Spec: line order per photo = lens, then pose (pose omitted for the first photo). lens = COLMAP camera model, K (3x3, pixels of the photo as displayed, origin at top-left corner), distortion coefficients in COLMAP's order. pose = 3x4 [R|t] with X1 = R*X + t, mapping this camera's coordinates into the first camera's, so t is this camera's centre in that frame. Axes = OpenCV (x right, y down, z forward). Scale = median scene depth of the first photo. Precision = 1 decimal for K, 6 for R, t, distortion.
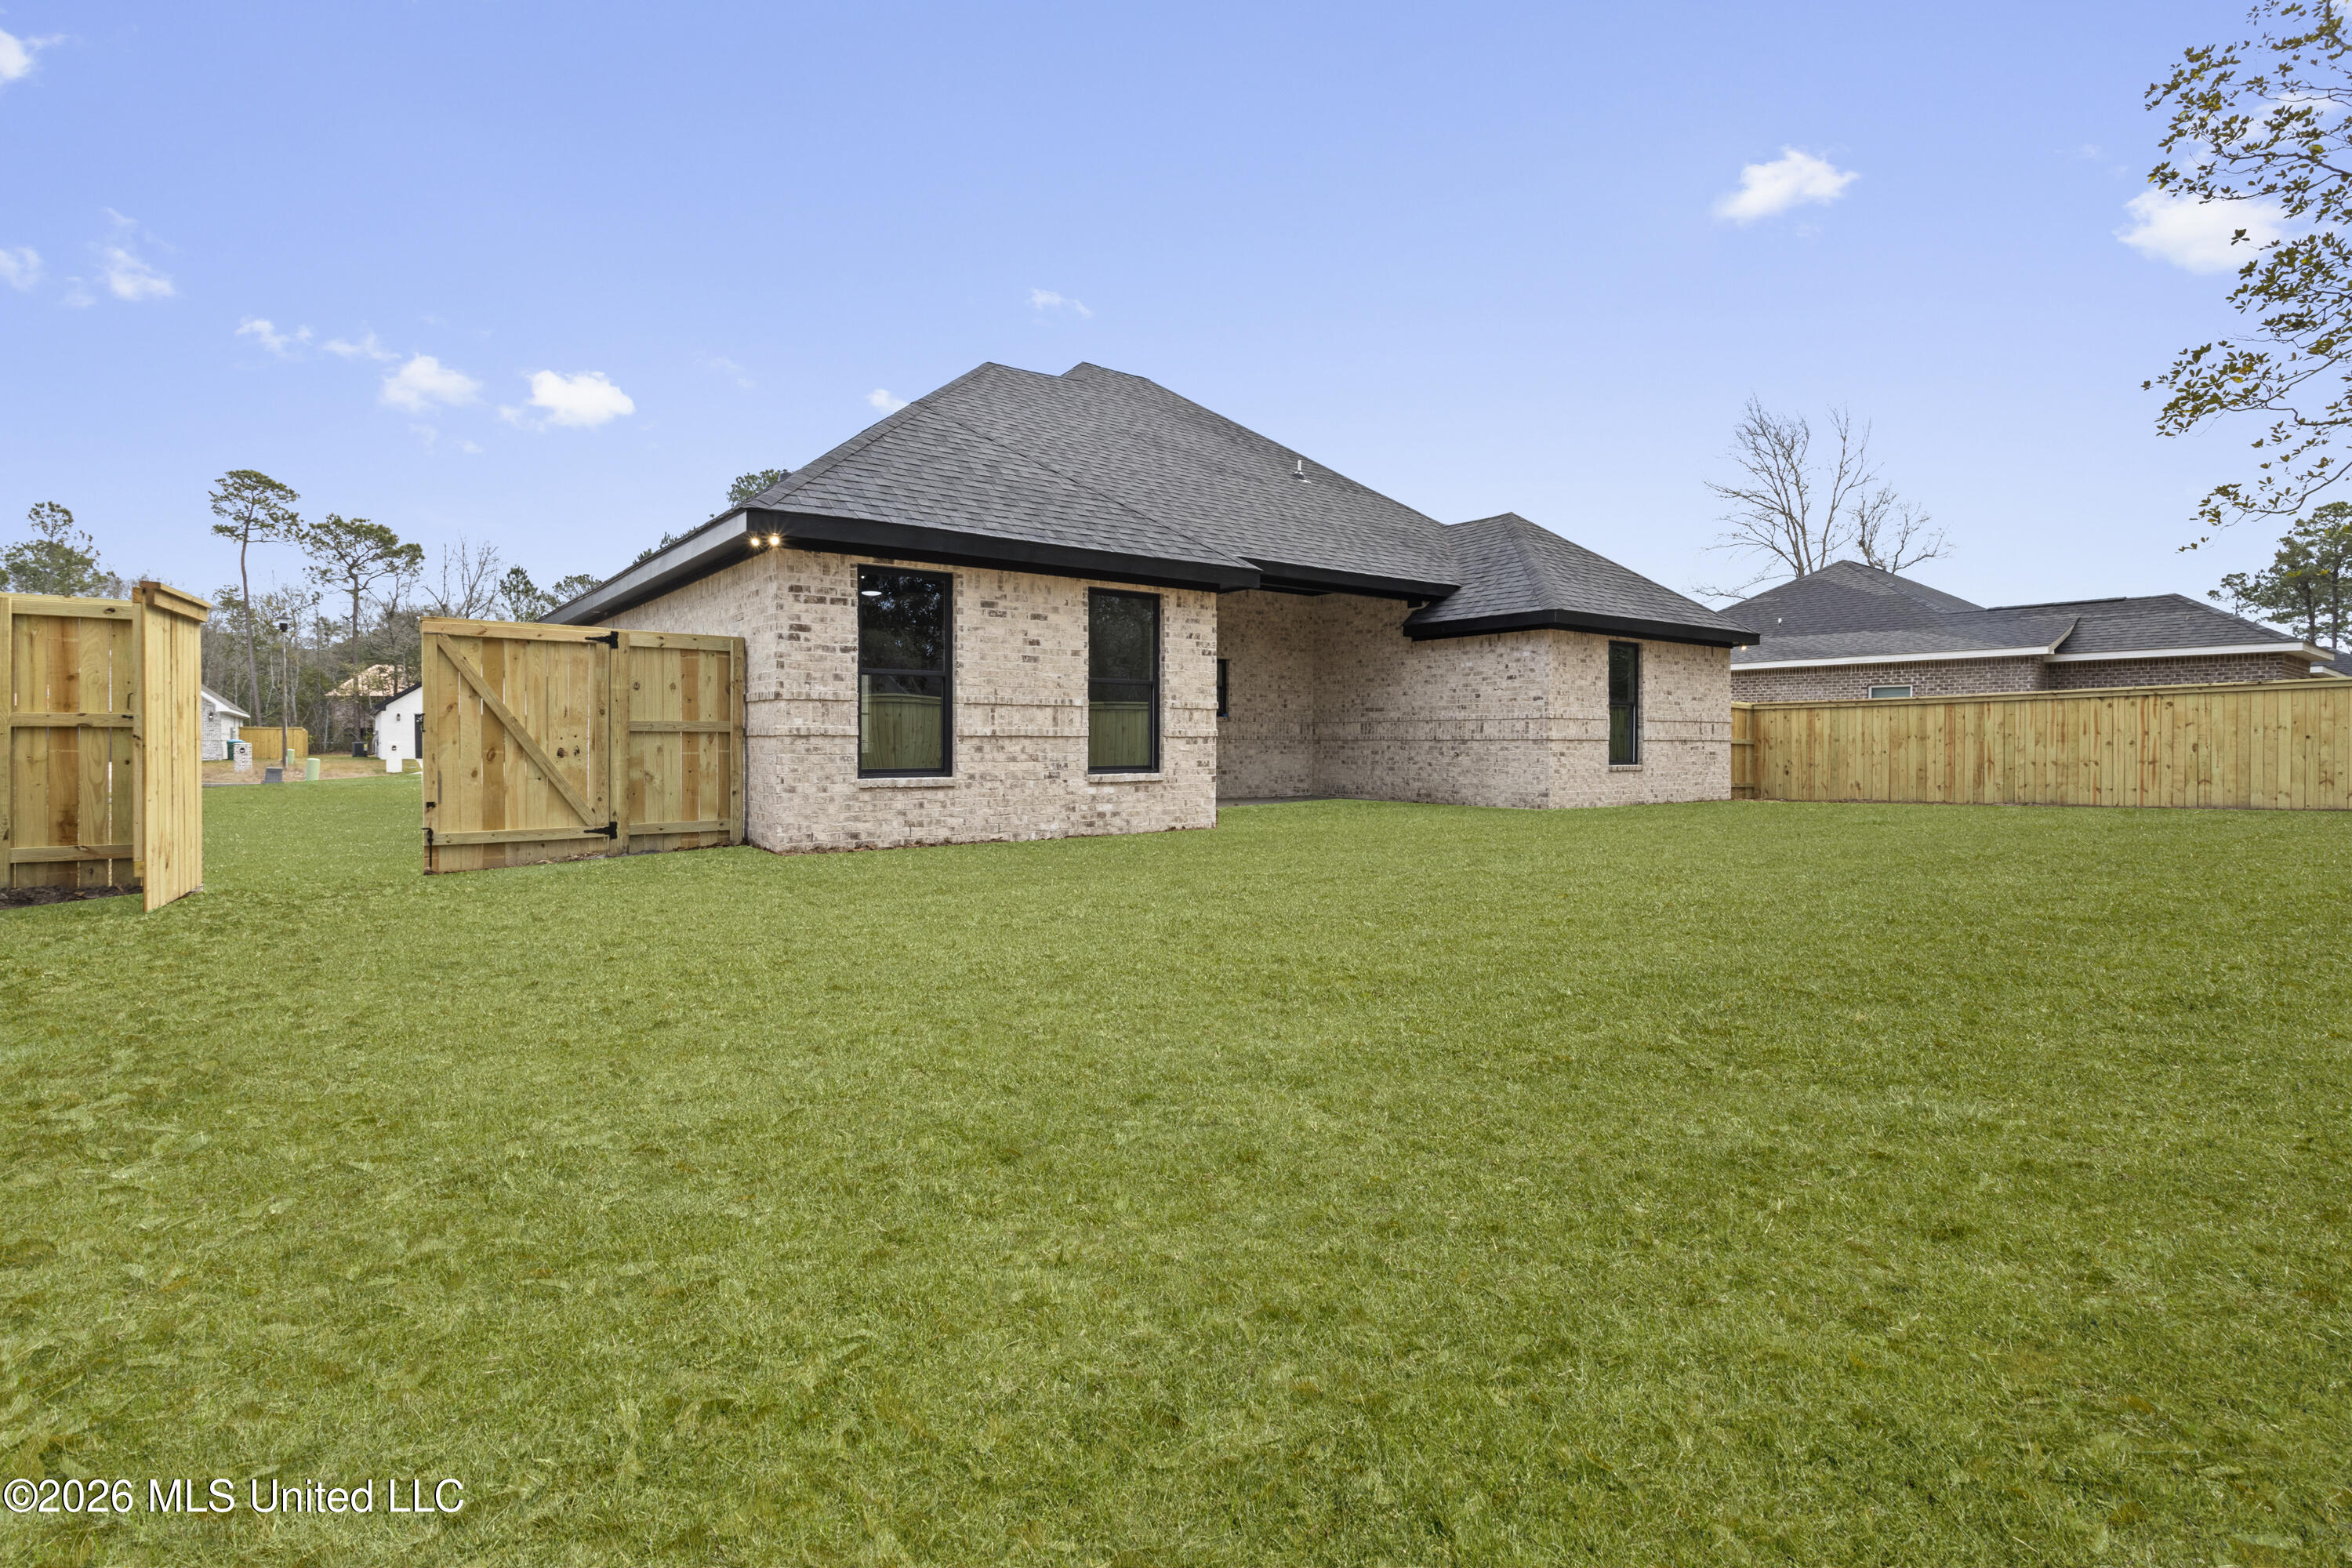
lens RADIAL K [[1117.0, 0, 1178.0], [0, 1117.0, 766.0], [0, 0, 1]] dist [-0.000039, 0.003469]
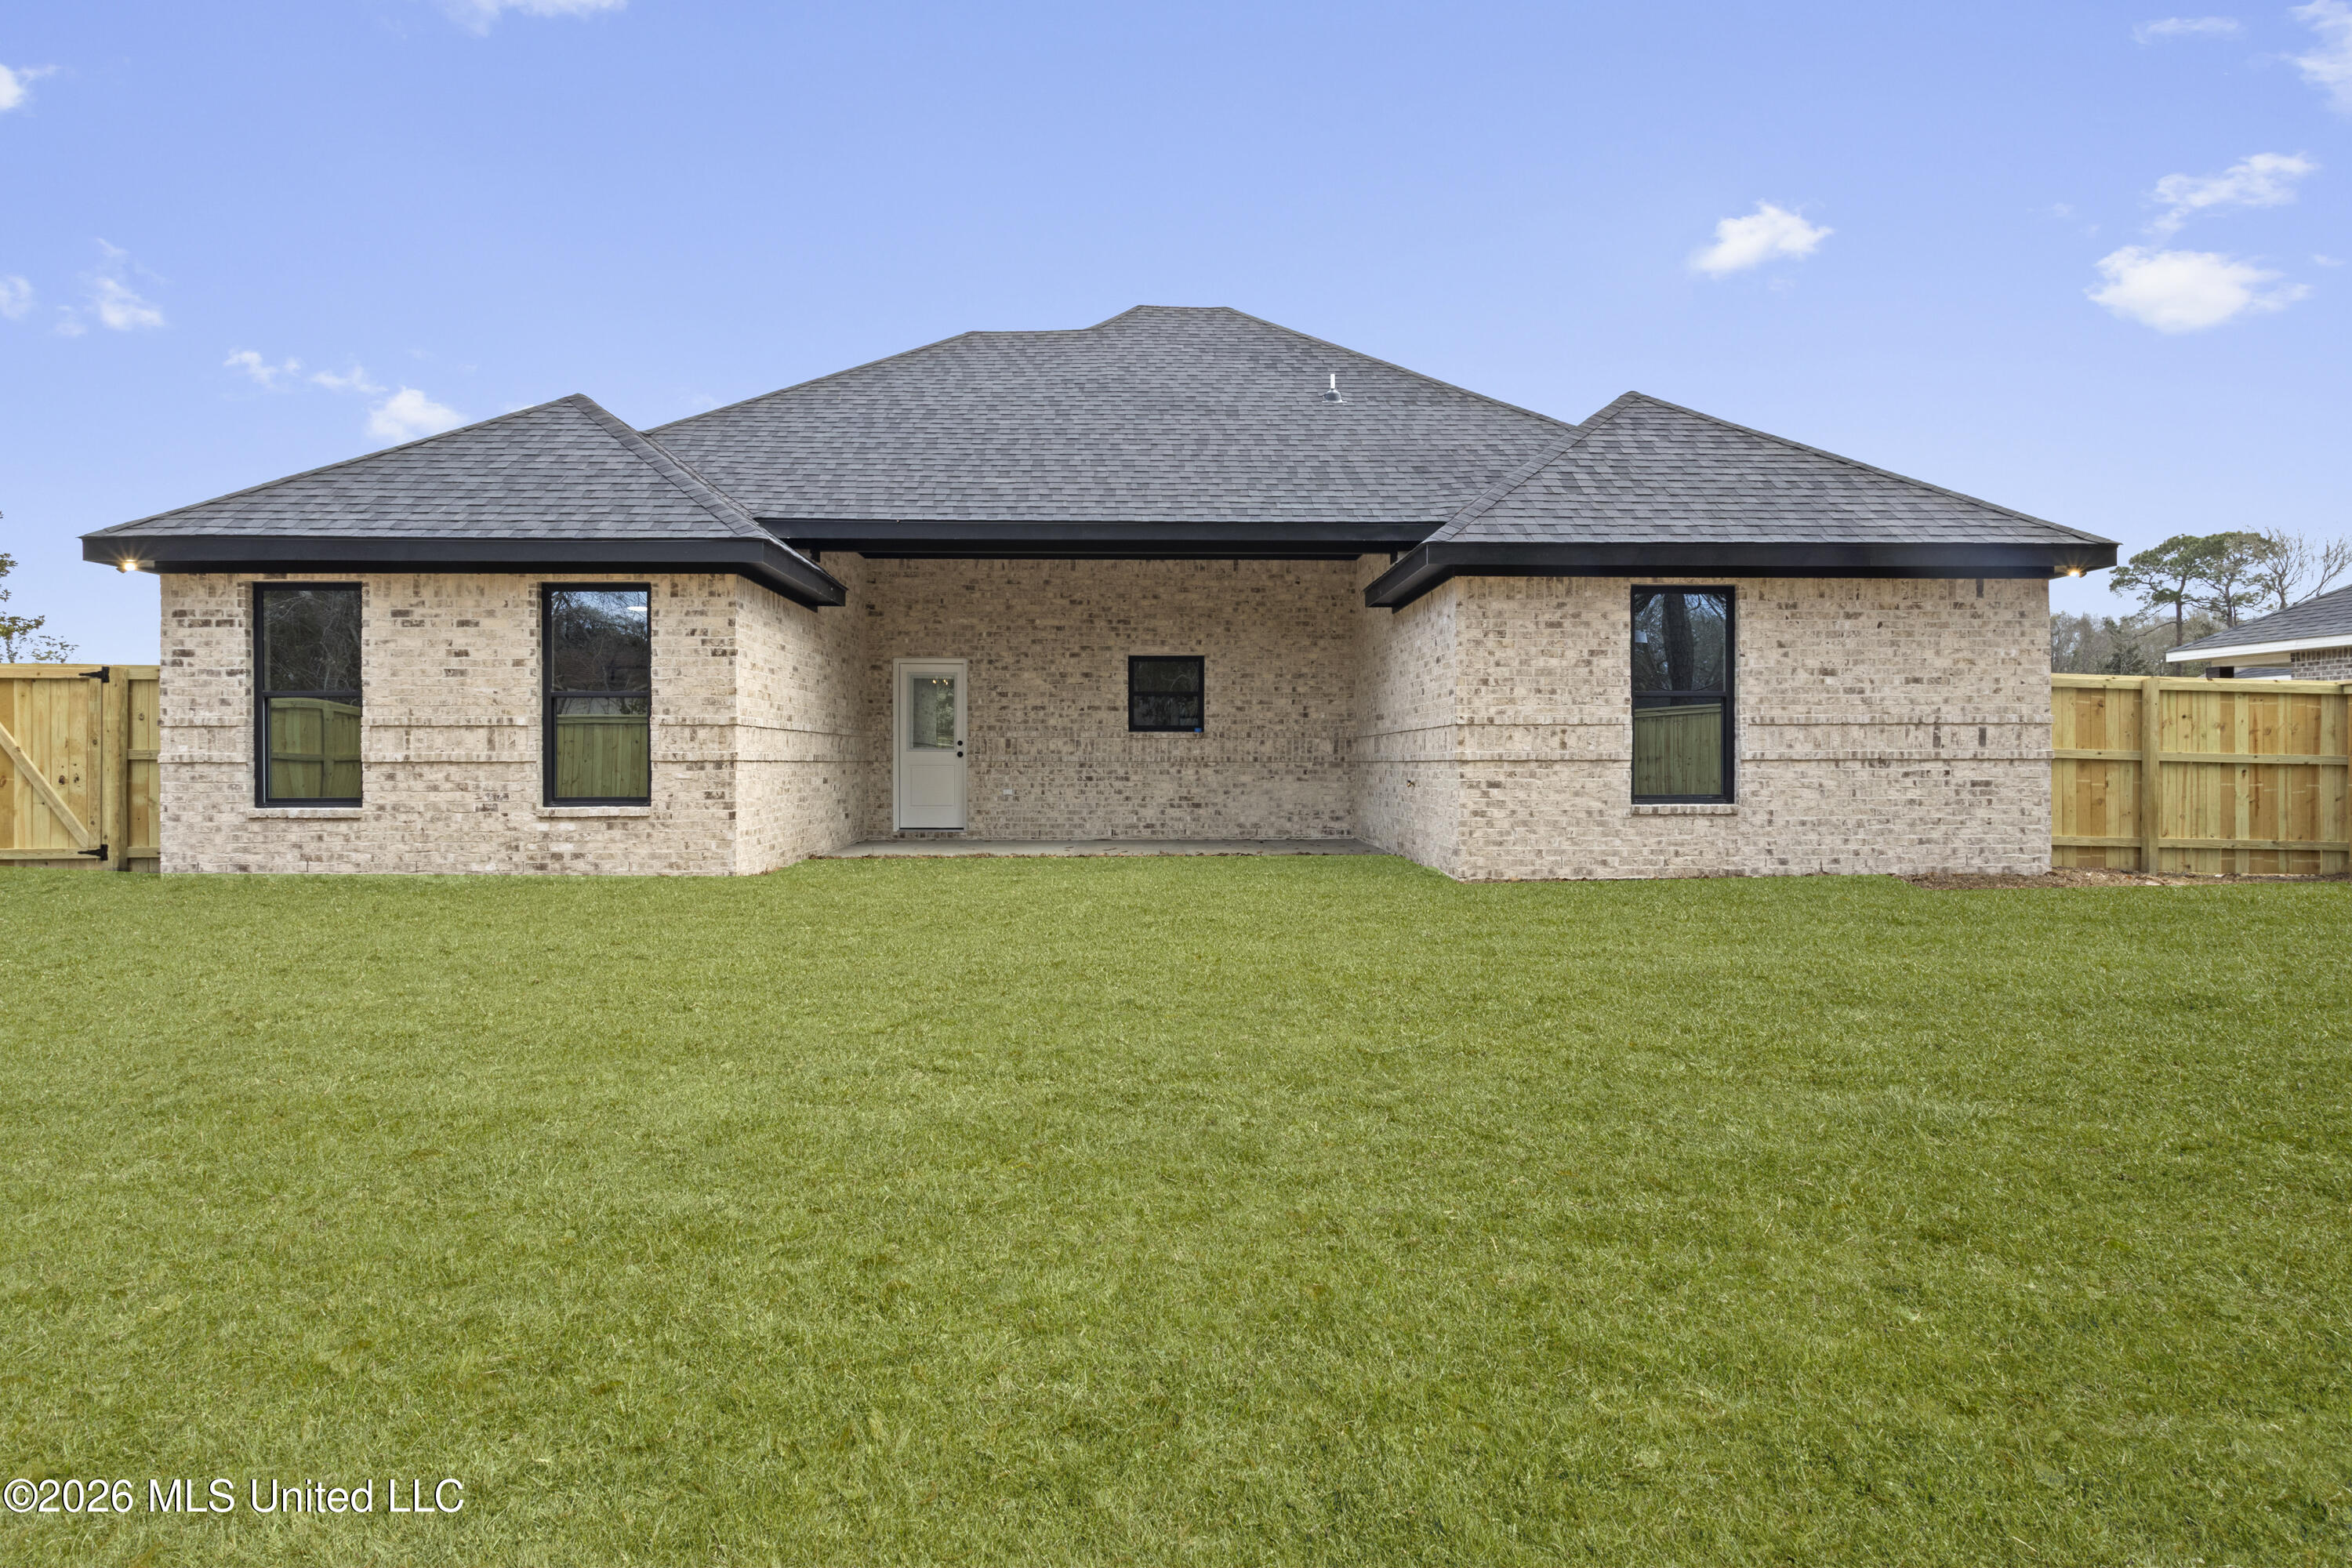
lens RADIAL K [[1198.0, 0, 1176.6], [0, 1198.0, 783.7], [0, 0, 1]] dist [0.004417, 0.001250]
pose [[0.811474, 0.005590, -0.584362, 0.859993], [-0.008483, 0.999962, -0.002215, -0.012406], [0.584327, 0.006755, 0.811490, 0.570429]]
